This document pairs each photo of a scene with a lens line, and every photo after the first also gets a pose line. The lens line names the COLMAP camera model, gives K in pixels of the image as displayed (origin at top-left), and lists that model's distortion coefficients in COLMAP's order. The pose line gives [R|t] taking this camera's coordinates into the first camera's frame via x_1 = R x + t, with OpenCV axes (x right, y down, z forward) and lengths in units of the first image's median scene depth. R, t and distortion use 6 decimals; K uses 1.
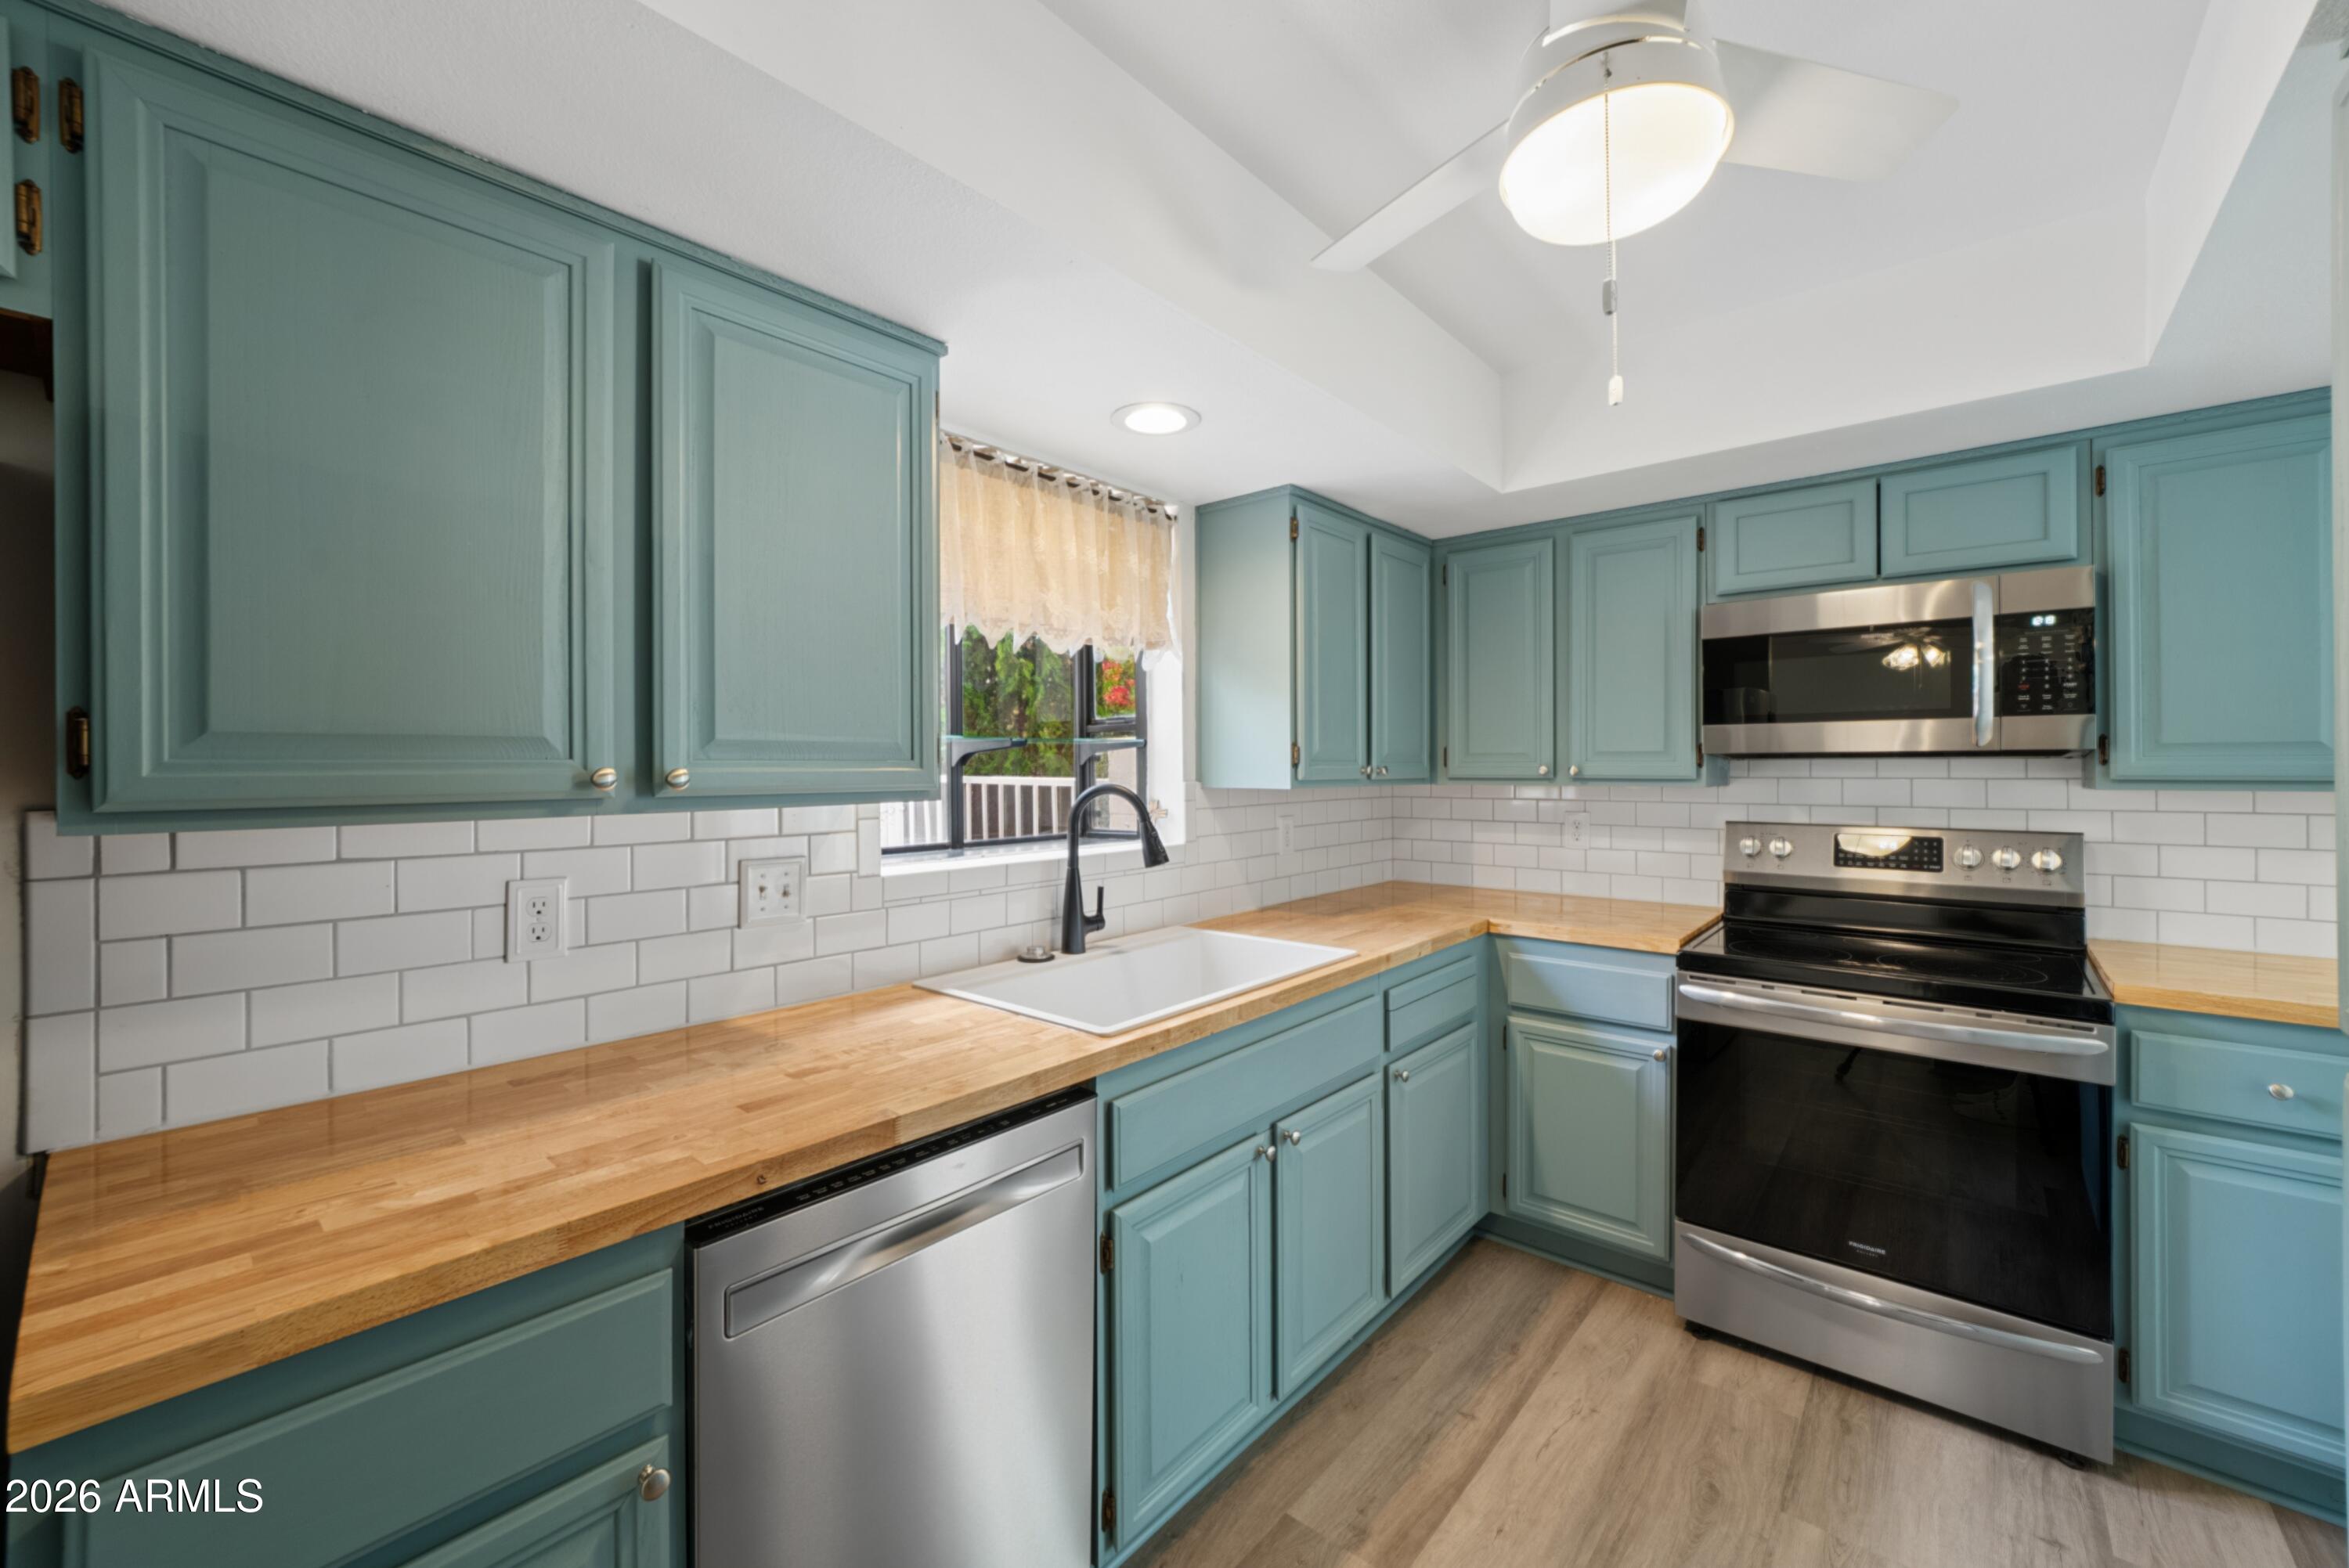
lens RADIAL K [[909.2, 0, 1173.6], [0, 909.2, 766.3], [0, 0, 1]] dist [-0.008924, 0.001076]
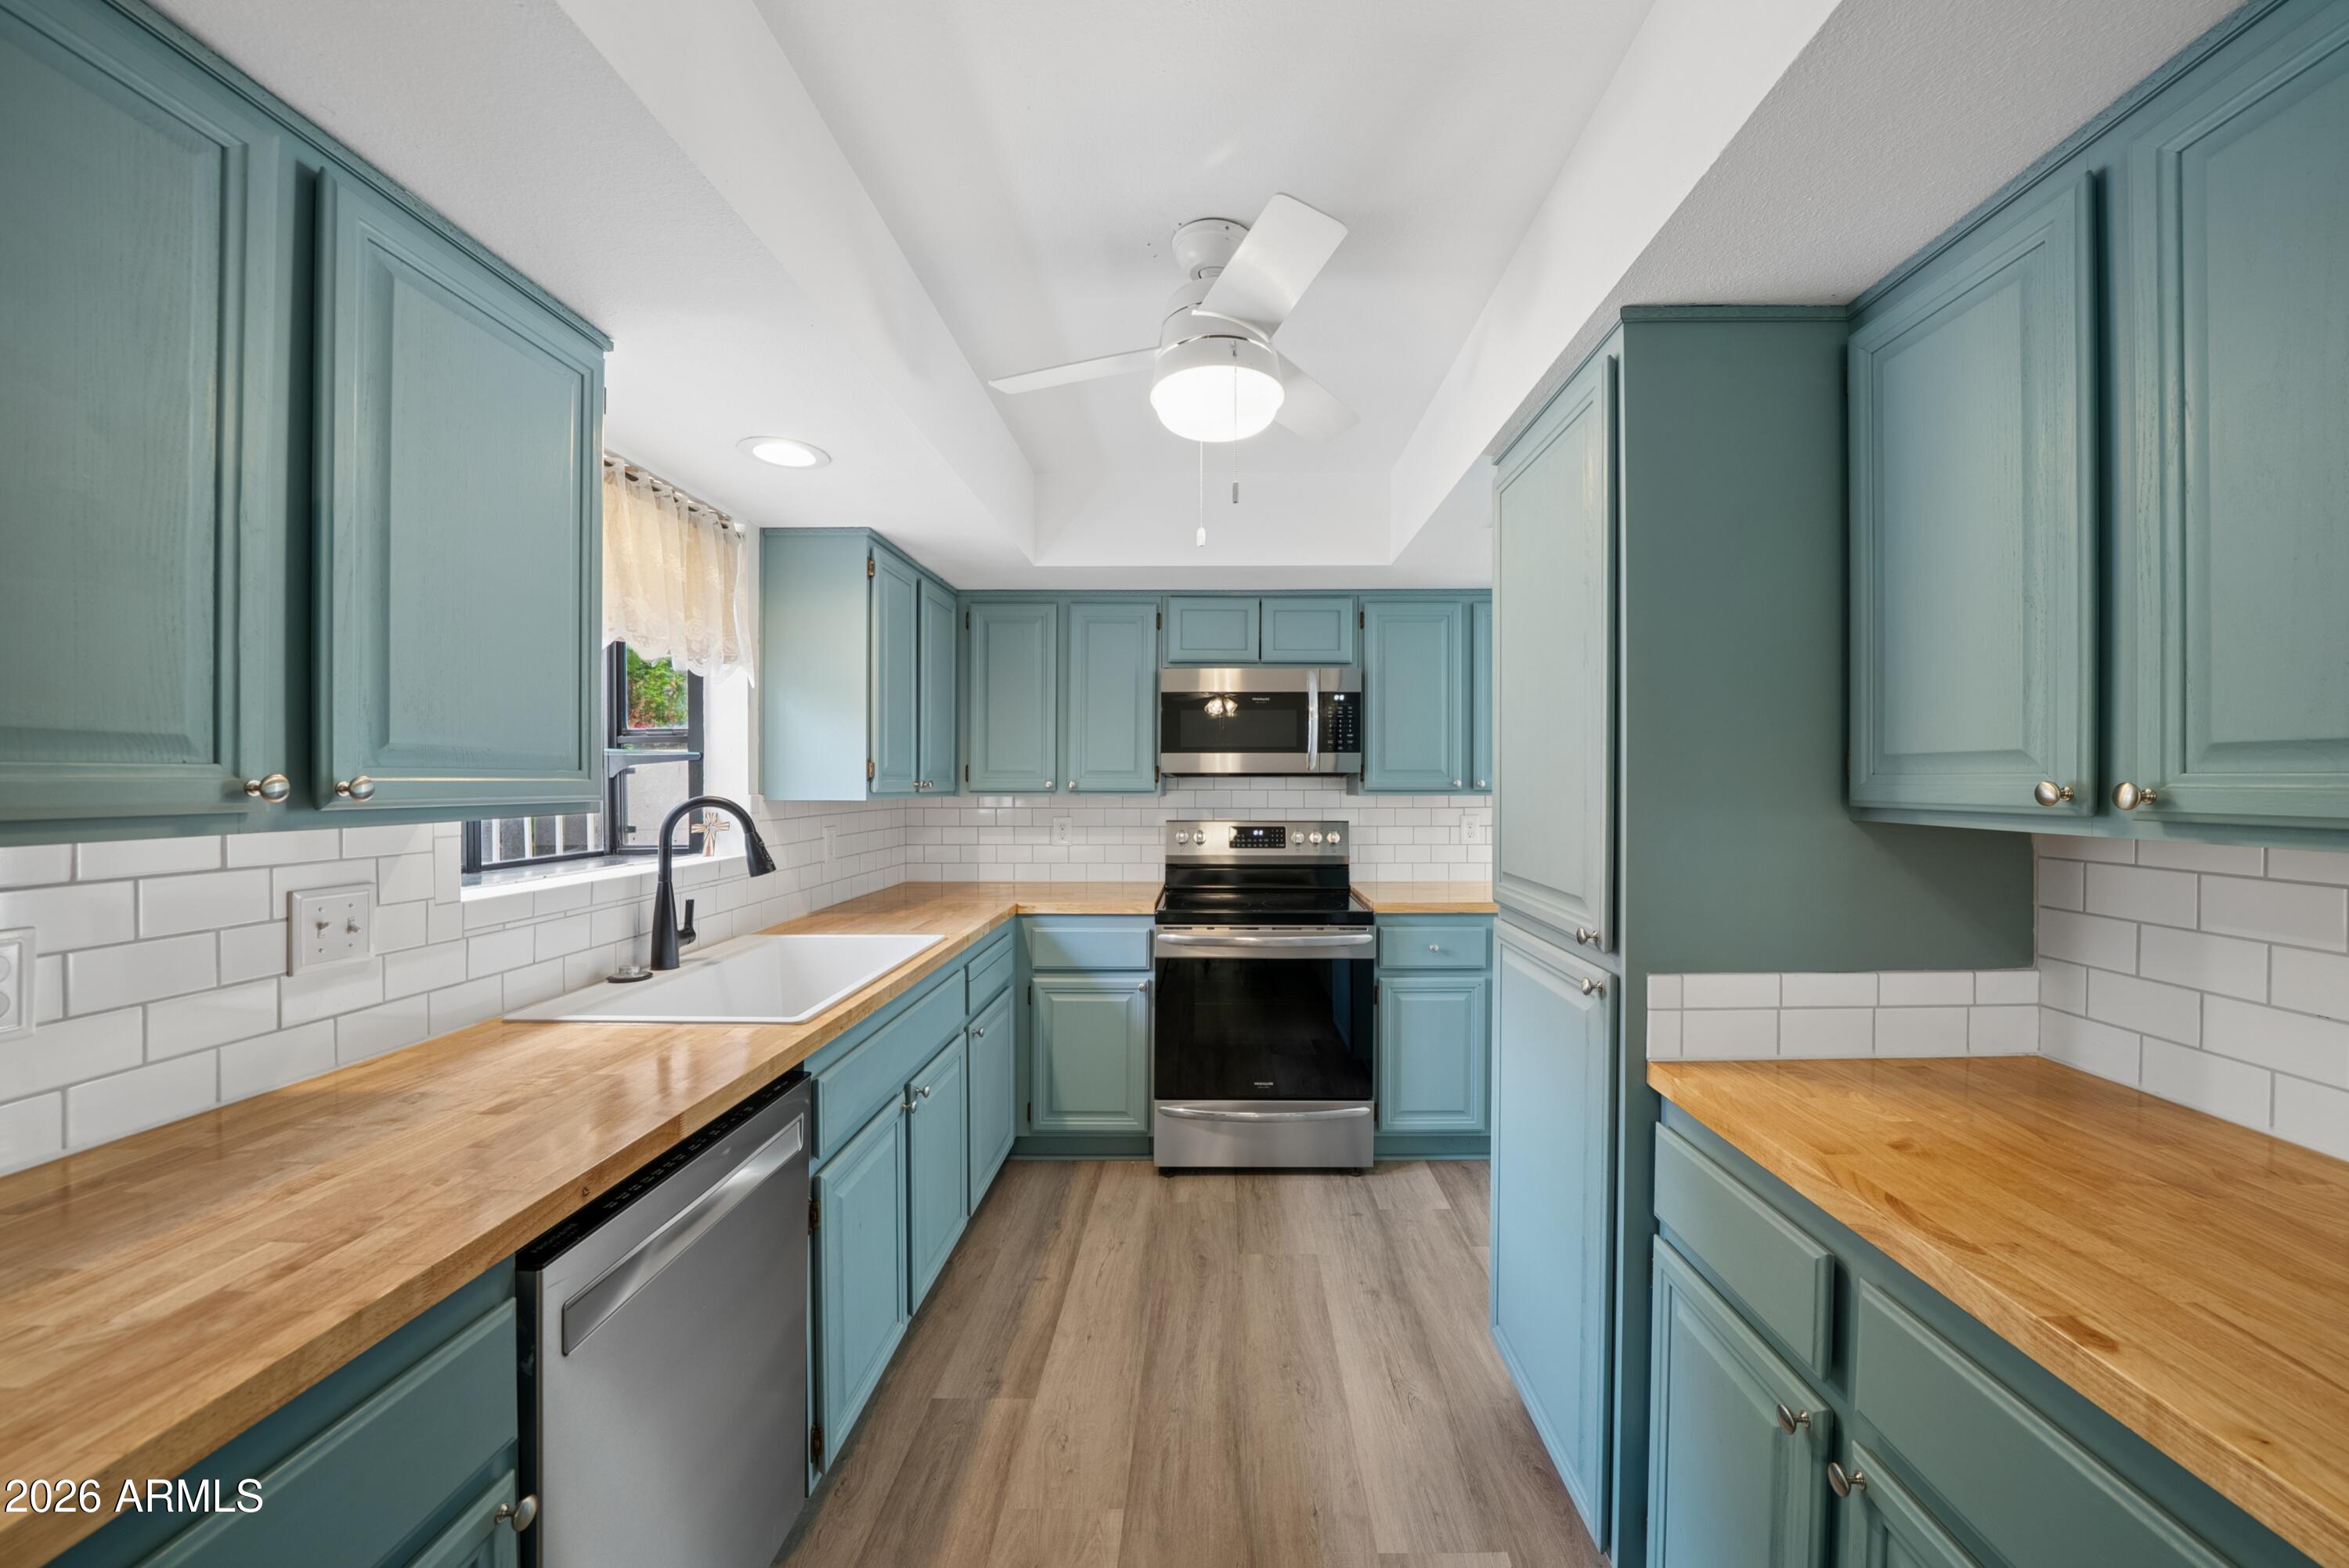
lens RADIAL K [[842.8, 0, 1188.7], [0, 842.8, 788.7], [0, 0, 1]] dist [-0.018876, 0.000755]
pose [[0.773928, -0.000728, 0.633273, -0.276947], [-0.003709, 0.999977, 0.005683, 0.004234], [-0.633262, -0.006747, 0.773908, -0.062611]]
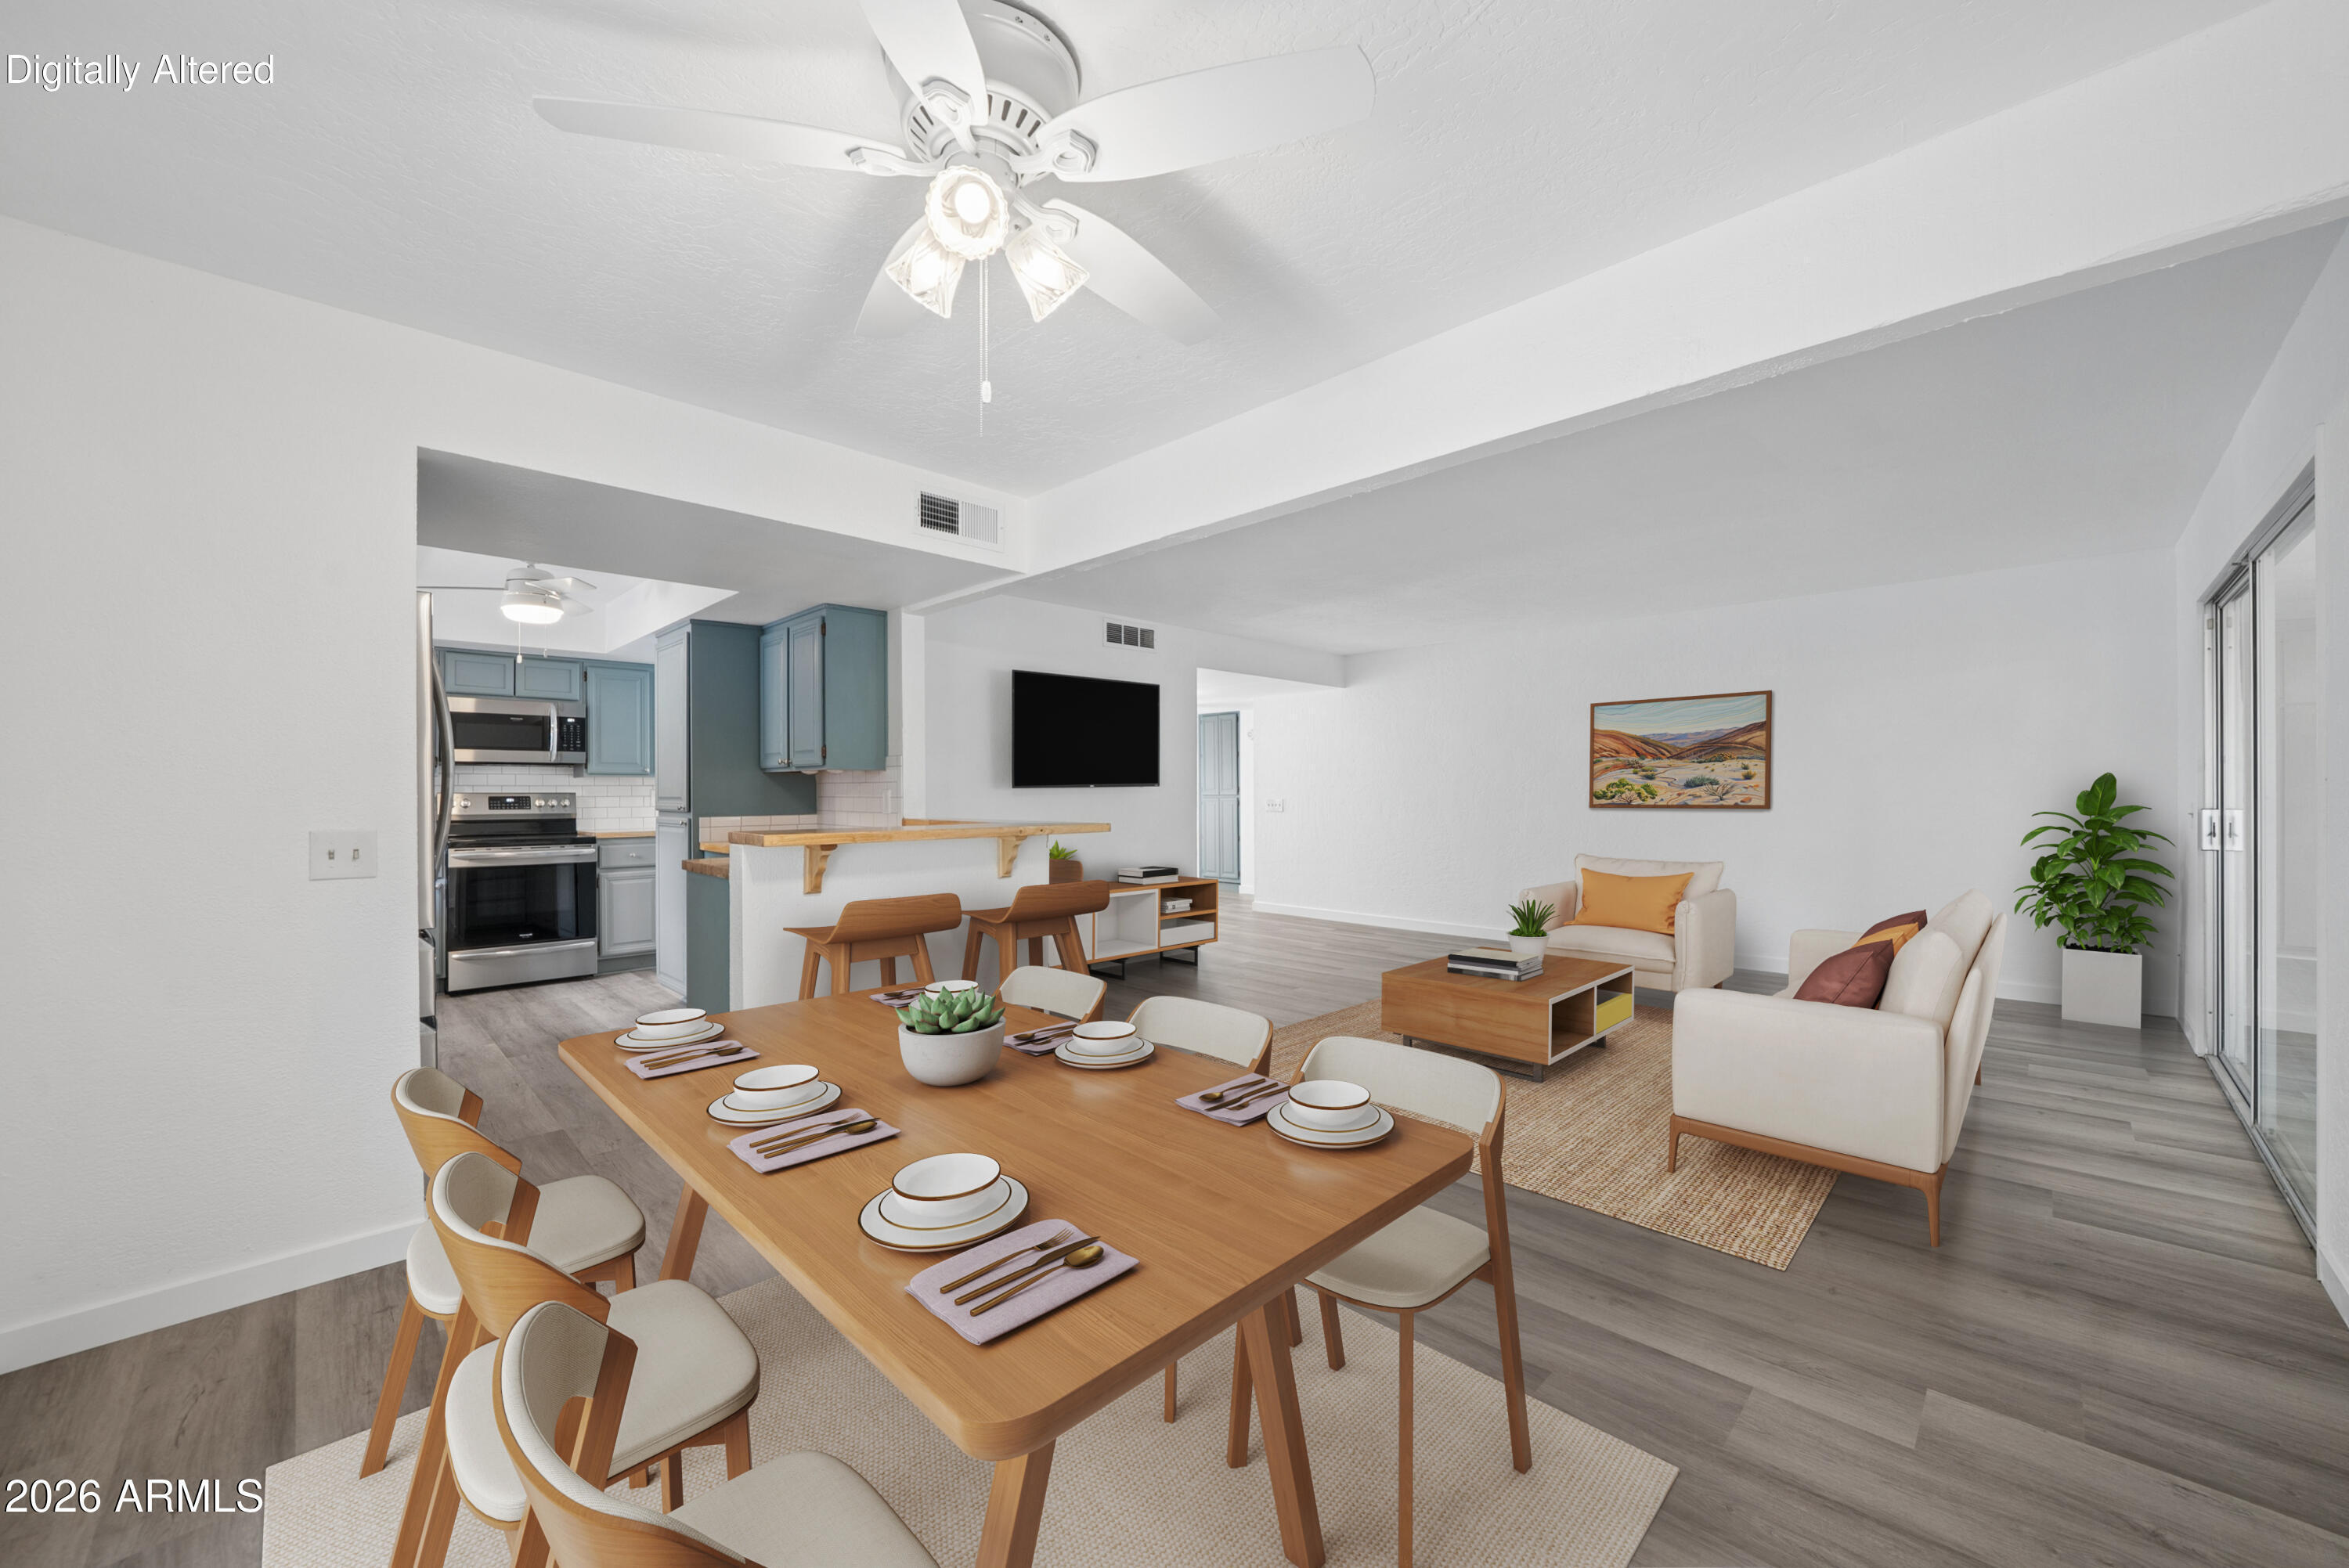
lens RADIAL K [[909.2, 0, 1192.3], [0, 909.2, 786.3], [0, 0, 1]] dist [-0.008924, 0.001076]
pose [[0.061174, 0.010739, 0.998069, -1.932454], [0.007262, 0.999911, -0.011204, 0.108474], [-0.998101, 0.007934, 0.061091, -1.258425]]
